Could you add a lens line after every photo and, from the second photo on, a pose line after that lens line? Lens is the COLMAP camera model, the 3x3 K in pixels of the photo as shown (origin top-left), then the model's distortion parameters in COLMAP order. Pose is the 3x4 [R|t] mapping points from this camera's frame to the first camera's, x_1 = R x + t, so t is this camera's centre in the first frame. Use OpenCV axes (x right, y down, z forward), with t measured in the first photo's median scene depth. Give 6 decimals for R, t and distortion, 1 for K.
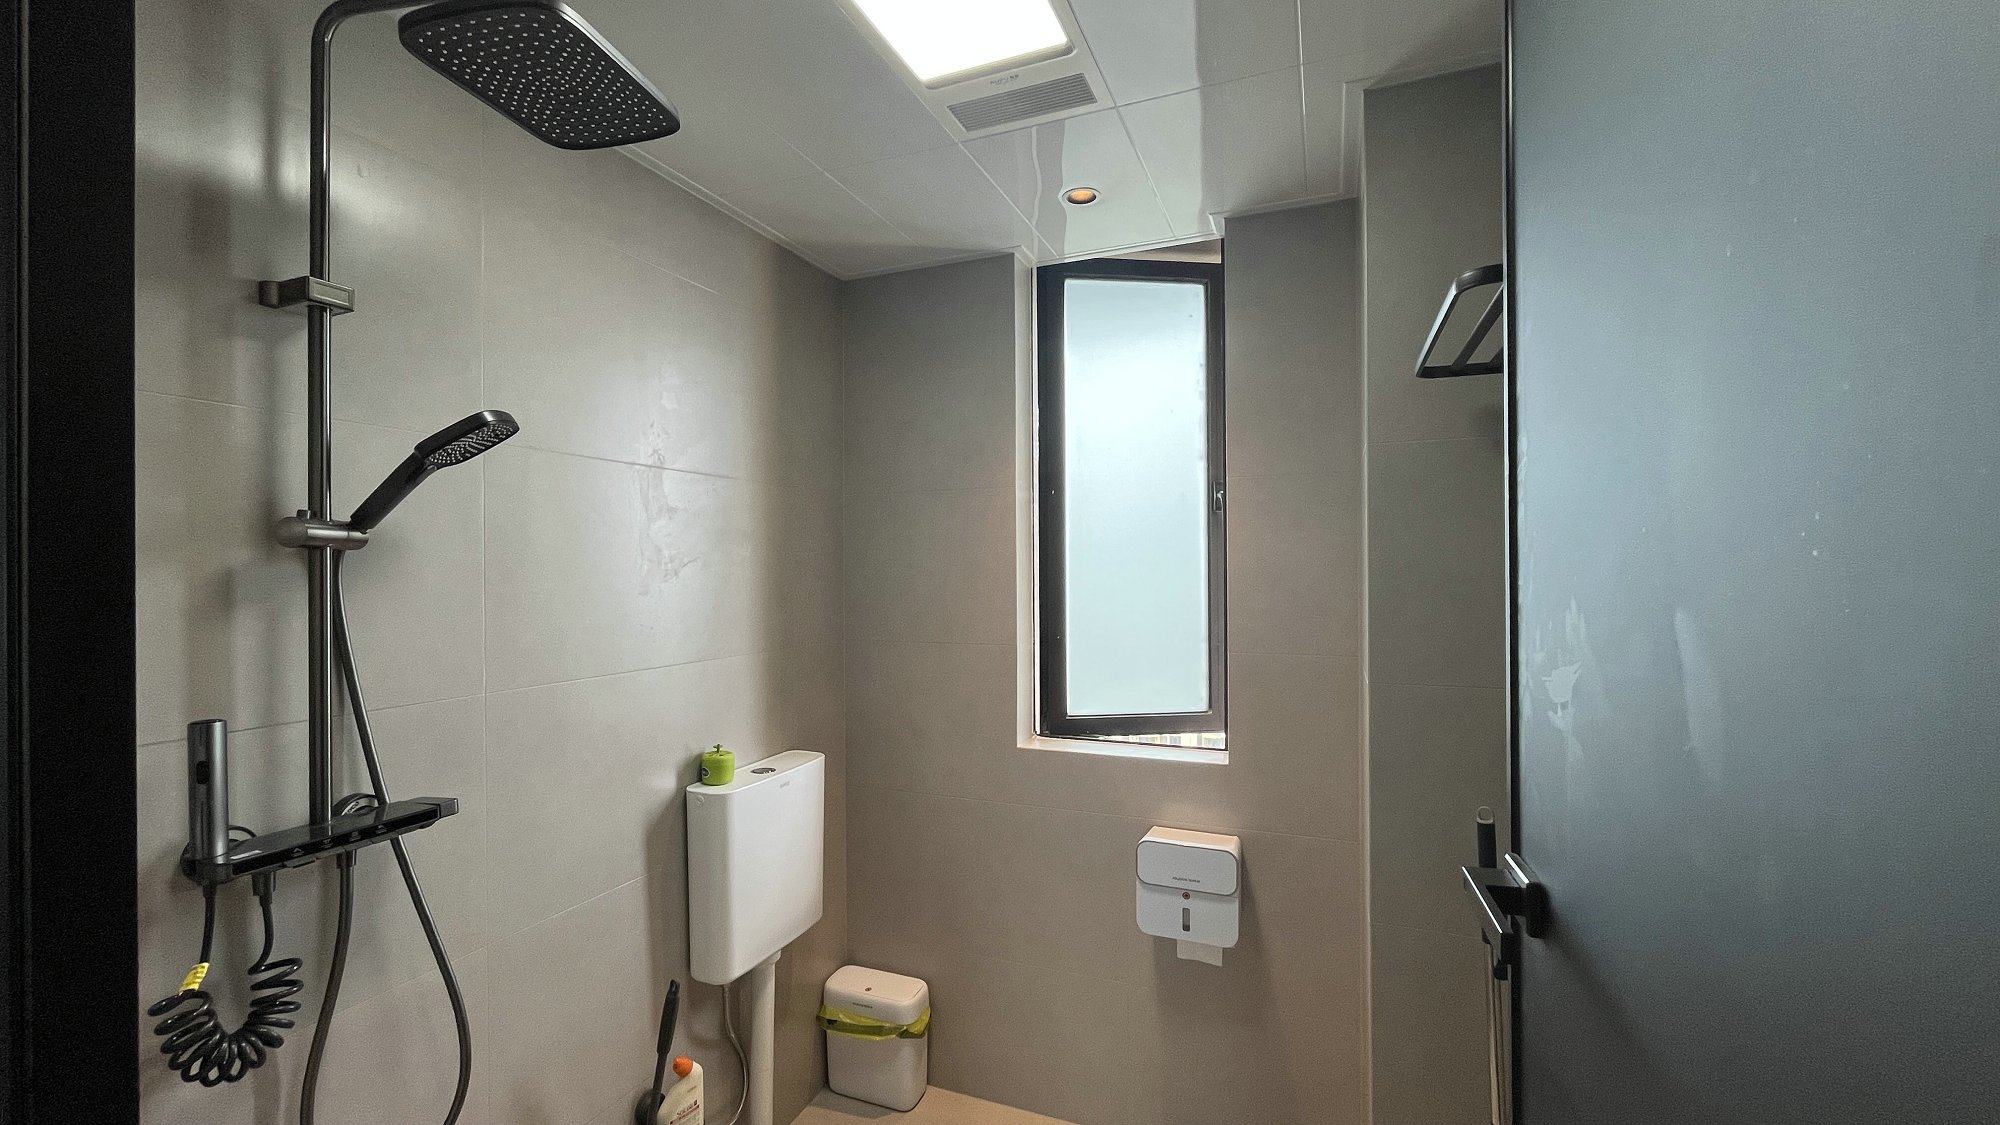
lens RADIAL K [[812.2, 0, 1010.3], [0, 812.2, 564.6], [0, 0, 1]] dist [0.010058, -0.000138]
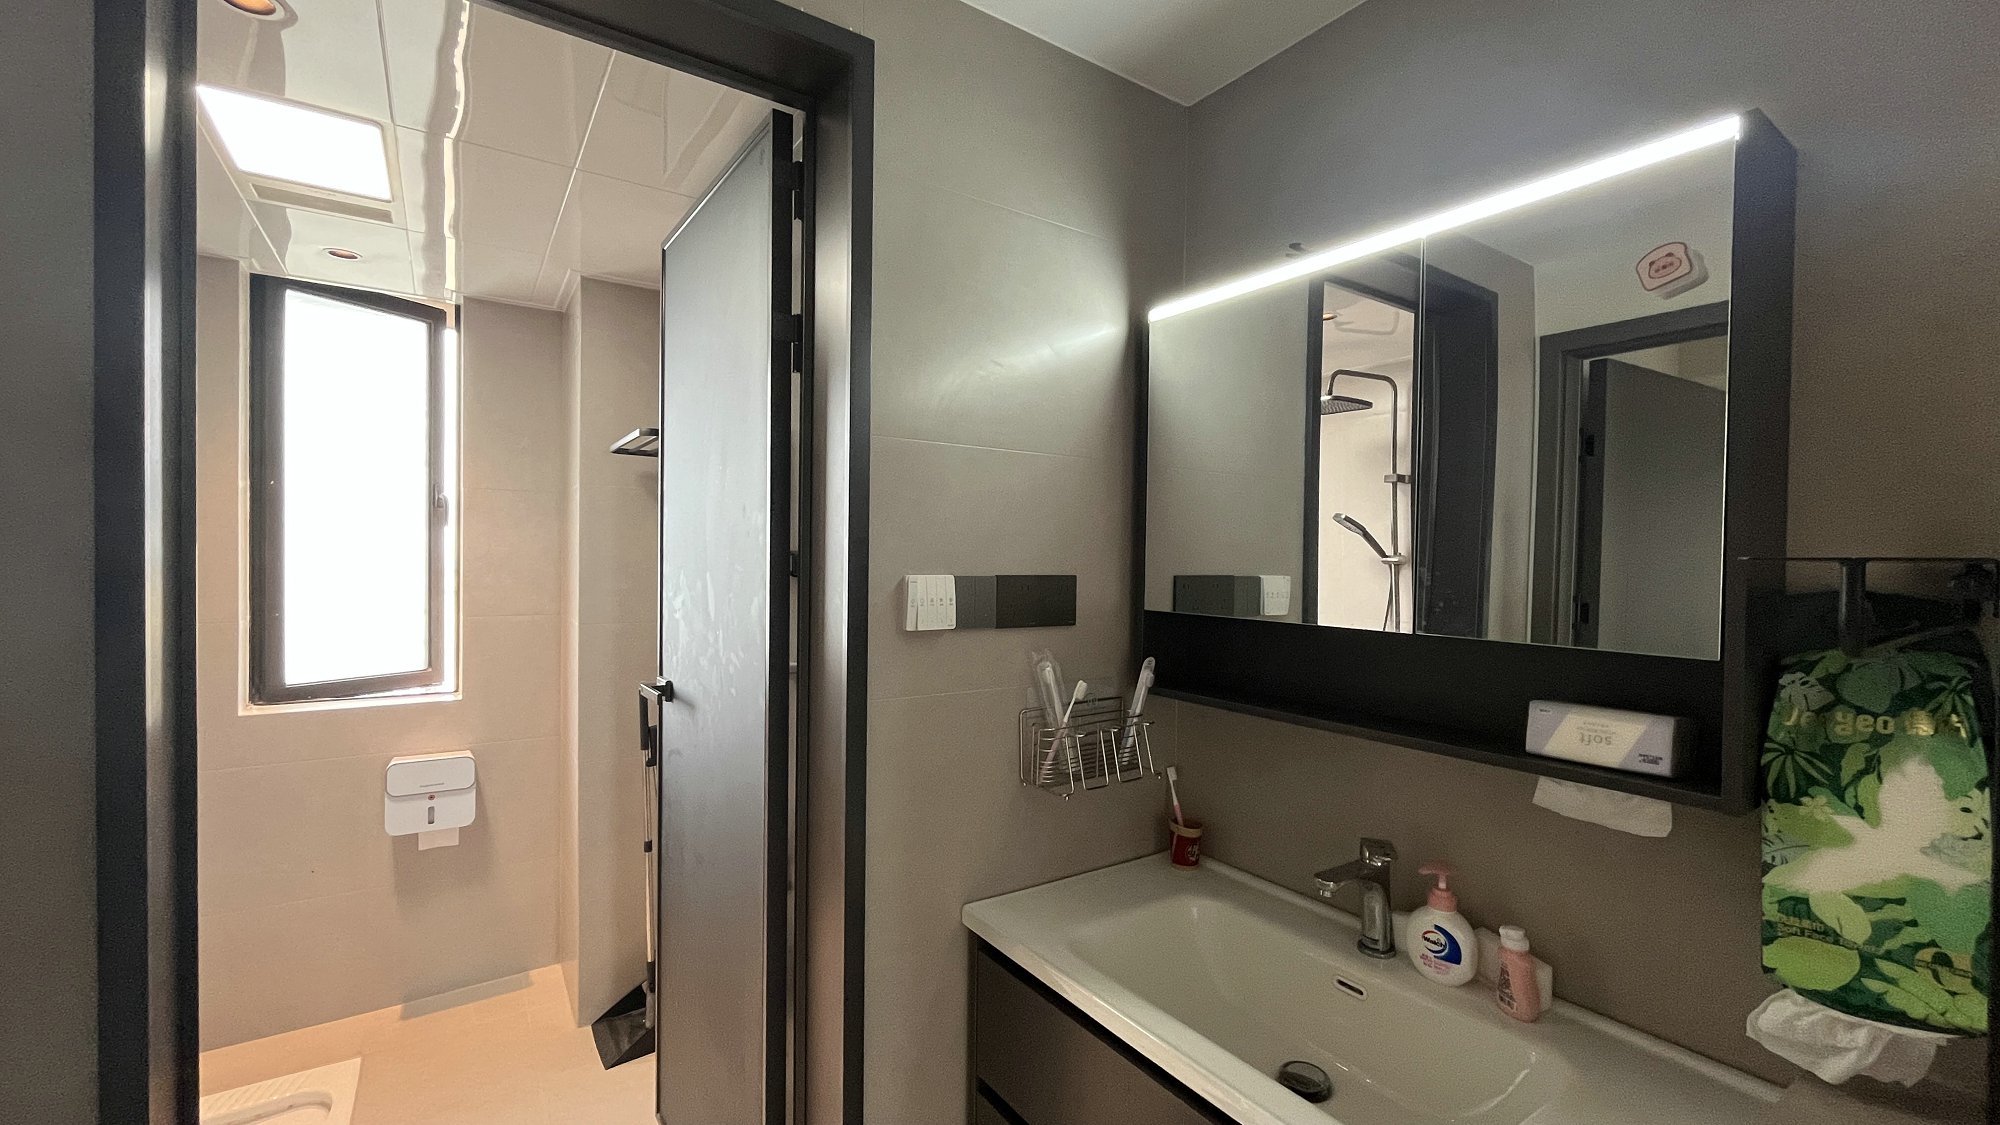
lens RADIAL K [[812.2, 0, 1010.3], [0, 812.2, 564.6], [0, 0, 1]] dist [0.010058, -0.000138]
pose [[0.572036, 0.000226, 0.820229, -0.342714], [-0.019998, 0.999707, 0.013672, -0.014869], [-0.819985, -0.024223, 0.571872, -0.543862]]
